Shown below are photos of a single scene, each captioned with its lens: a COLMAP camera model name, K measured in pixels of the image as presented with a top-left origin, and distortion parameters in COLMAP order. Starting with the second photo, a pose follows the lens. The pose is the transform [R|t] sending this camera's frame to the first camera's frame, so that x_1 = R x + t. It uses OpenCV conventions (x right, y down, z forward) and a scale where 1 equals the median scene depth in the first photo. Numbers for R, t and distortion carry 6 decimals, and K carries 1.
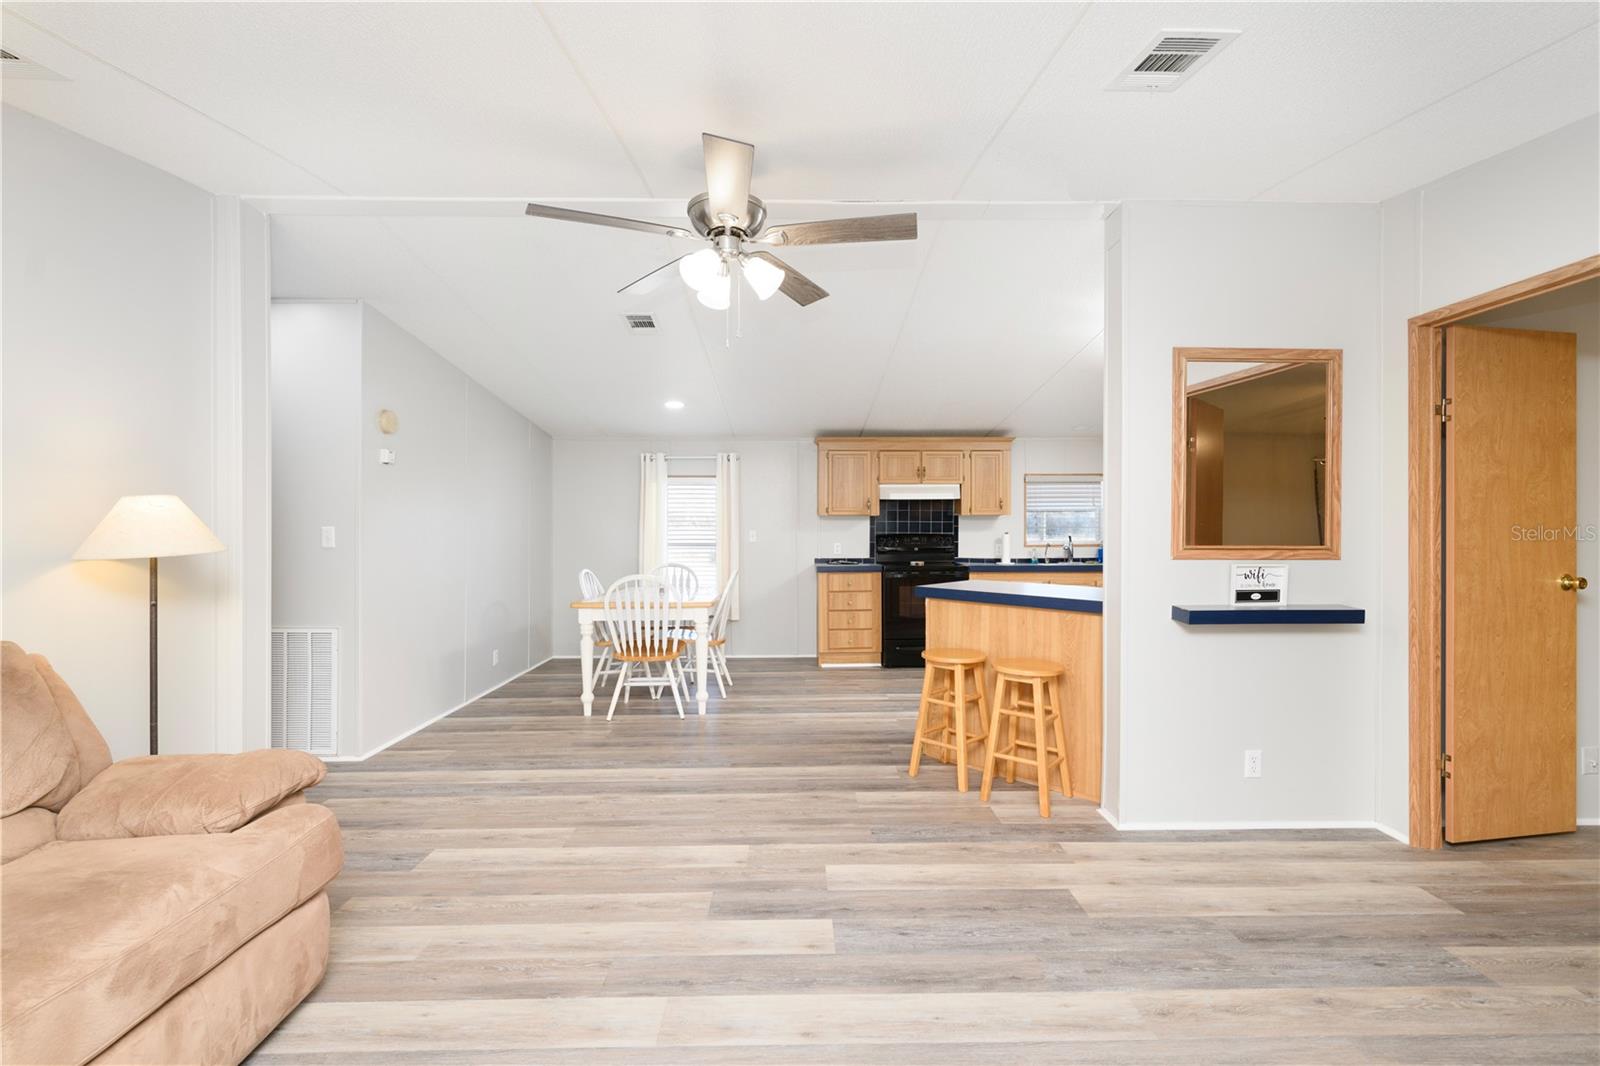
lens RADIAL K [[697.0, 0, 805.6], [0, 697.0, 527.7], [0, 0, 1]] dist [-0.001428, -0.000389]
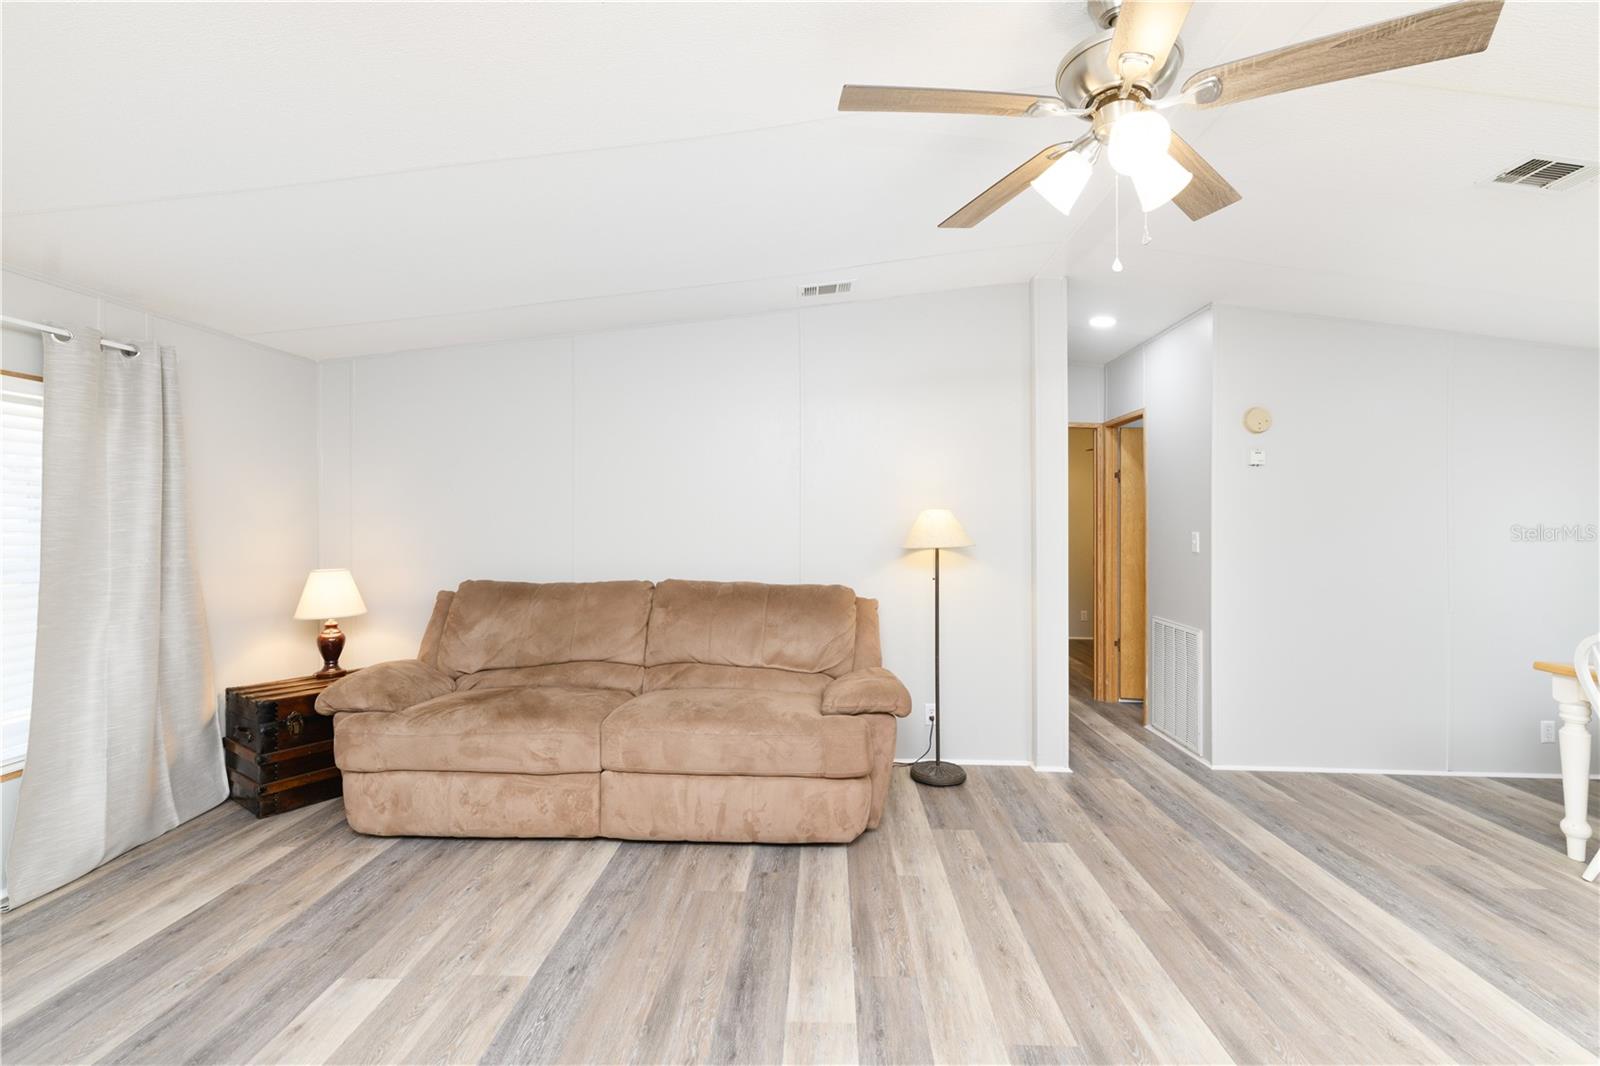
lens RADIAL K [[697.0, 0, 805.6], [0, 697.0, 527.7], [0, 0, 1]] dist [-0.001428, -0.000389]
pose [[-0.018909, 0.013280, -0.999733, 0.462594], [-0.019151, 0.999724, 0.013642, -0.011310], [0.999638, 0.019404, -0.018649, 0.574379]]
